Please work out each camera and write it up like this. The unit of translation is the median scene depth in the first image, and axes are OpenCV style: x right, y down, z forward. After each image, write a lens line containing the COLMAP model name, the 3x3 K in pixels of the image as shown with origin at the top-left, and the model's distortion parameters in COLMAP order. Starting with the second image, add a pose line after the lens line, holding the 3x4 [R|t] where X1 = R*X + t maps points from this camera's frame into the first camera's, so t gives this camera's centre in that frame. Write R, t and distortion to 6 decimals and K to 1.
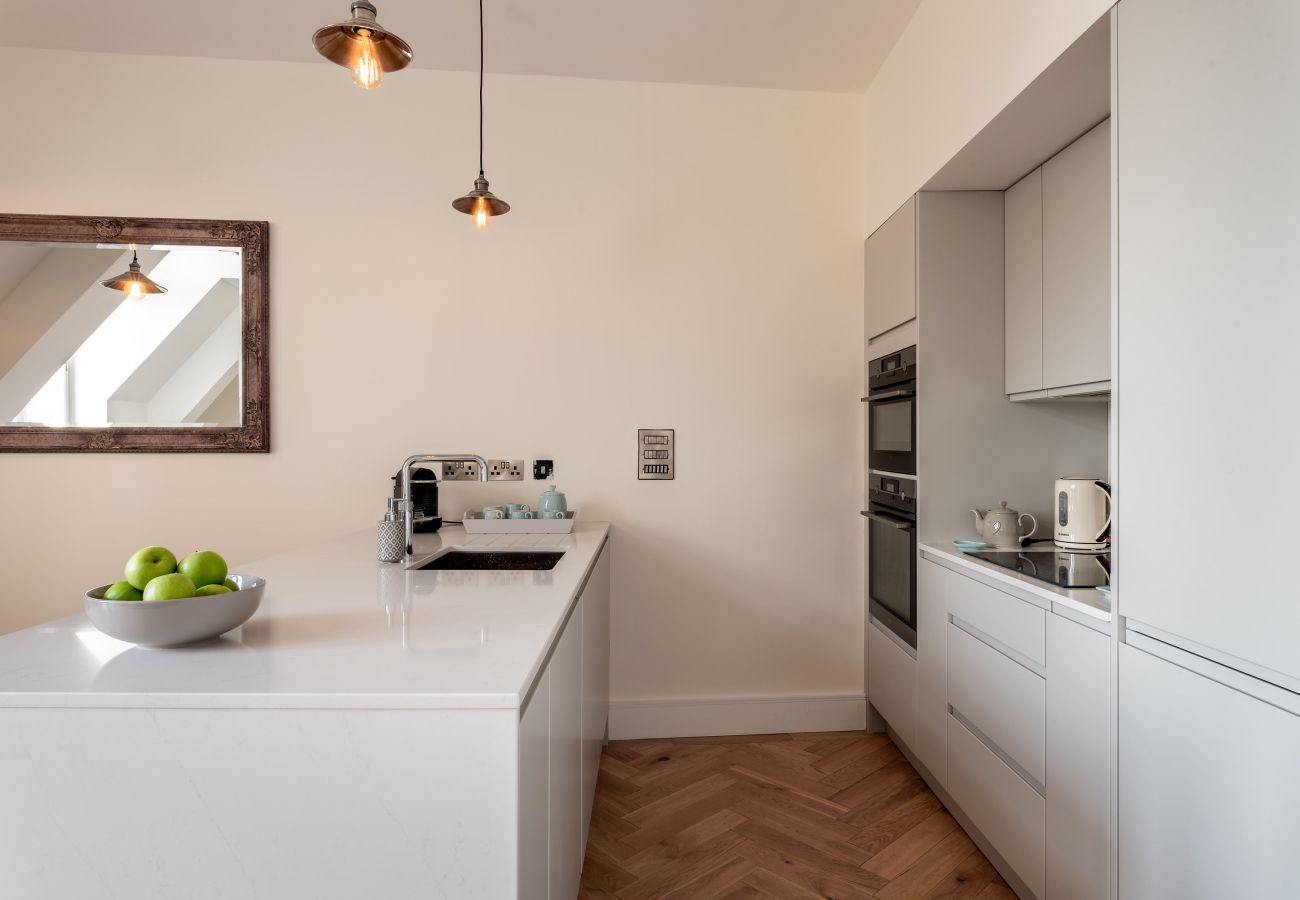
lens RADIAL K [[778.2, 0, 648.2], [0, 778.2, 458.5], [0, 0, 1]] dist [0.005154, 0.001646]
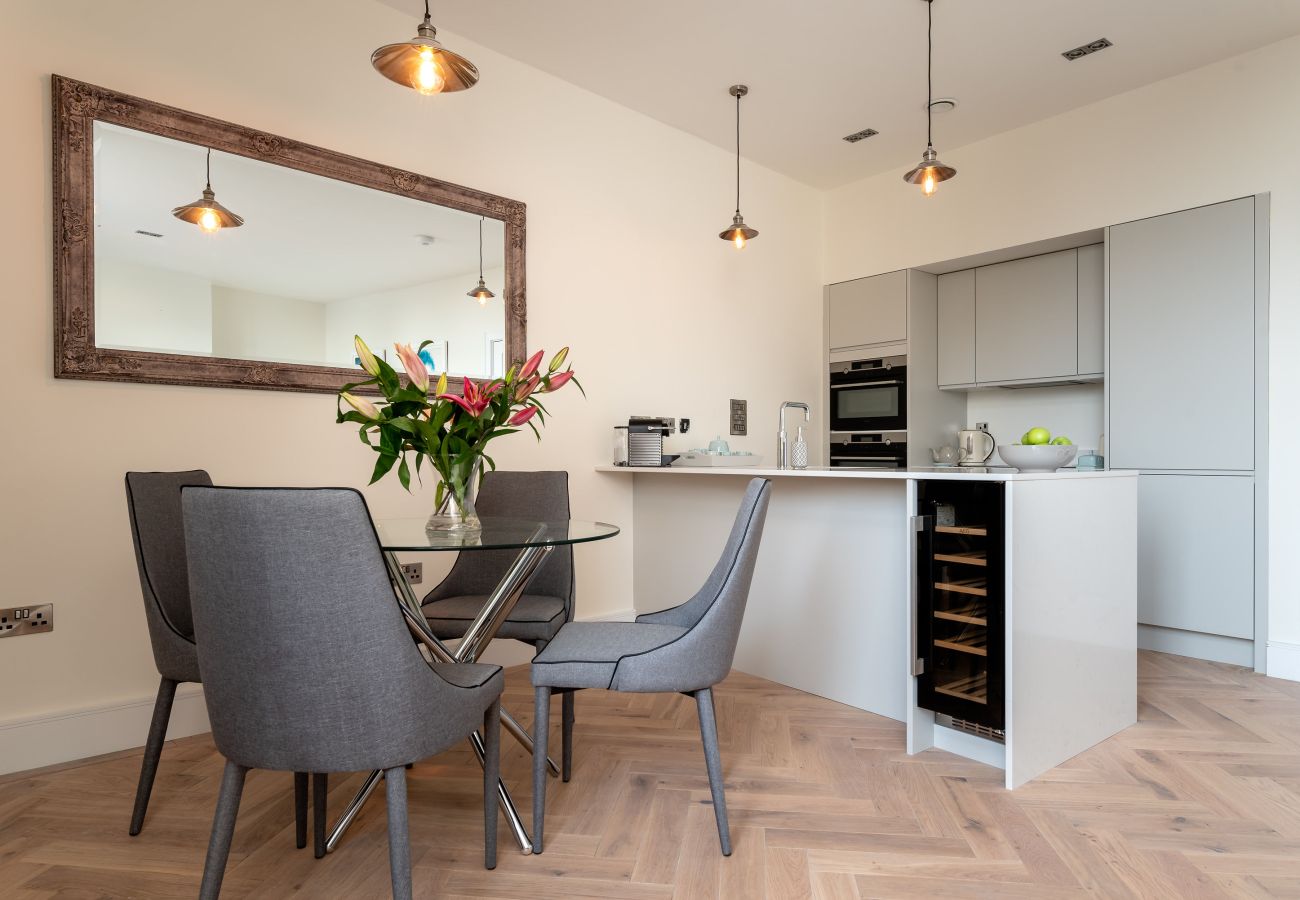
lens RADIAL K [[778.2, 0, 648.2], [0, 778.2, 458.5], [0, 0, 1]] dist [0.005154, 0.001646]
pose [[0.776412, -0.003490, 0.630217, -1.086718], [0.004344, 0.999991, 0.000186, 0.074273], [-0.630211, 0.002593, 0.776419, -0.006894]]
